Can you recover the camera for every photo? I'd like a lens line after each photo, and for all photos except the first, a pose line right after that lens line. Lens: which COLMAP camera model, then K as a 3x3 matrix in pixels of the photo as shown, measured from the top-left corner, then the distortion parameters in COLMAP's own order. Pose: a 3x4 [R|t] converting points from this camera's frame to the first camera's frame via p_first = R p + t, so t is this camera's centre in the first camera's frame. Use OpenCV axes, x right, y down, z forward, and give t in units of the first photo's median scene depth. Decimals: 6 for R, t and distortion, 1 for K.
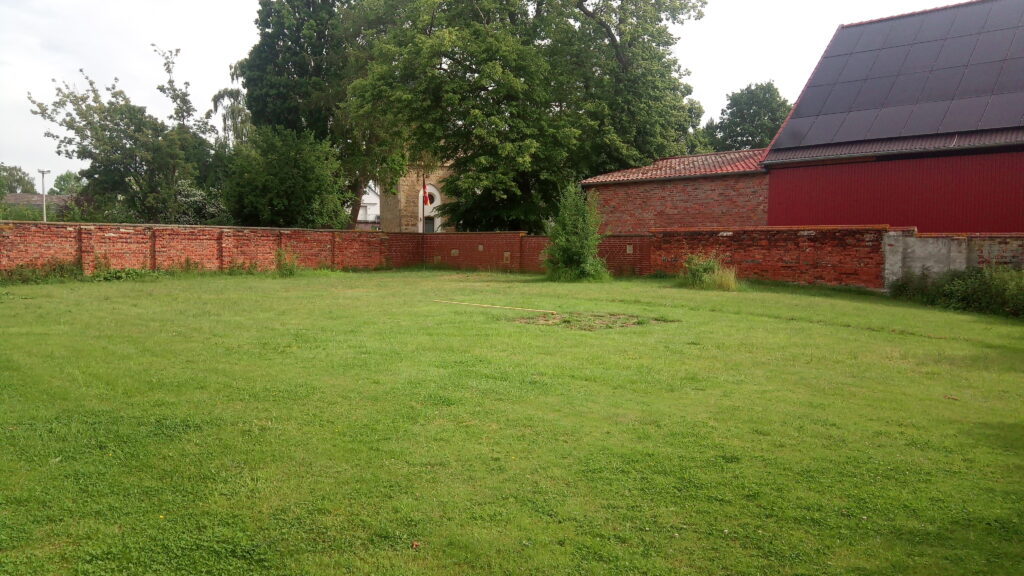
lens RADIAL K [[777.2, 0, 512.0], [0, 777.2, 288.0], [0, 0, 1]] dist [0.074929, -0.108900]
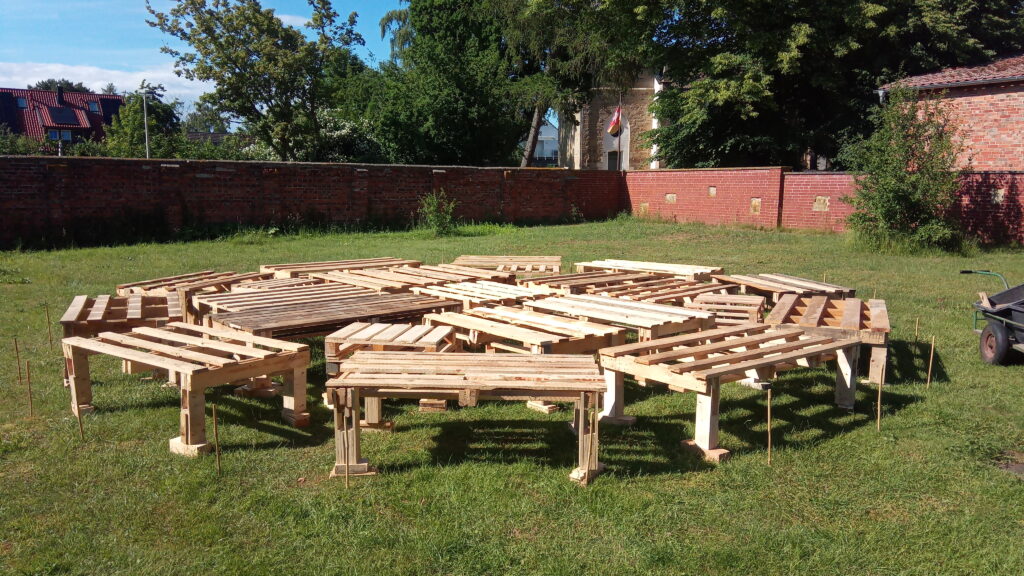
lens RADIAL K [[777.2, 0, 512.0], [0, 777.2, 288.0], [0, 0, 1]] dist [0.074929, -0.108900]
pose [[0.975914, 0.027518, -0.216412, -0.068170], [-0.010305, 0.996720, 0.080267, -0.022918], [0.217911, -0.076103, 0.972997, 0.316913]]
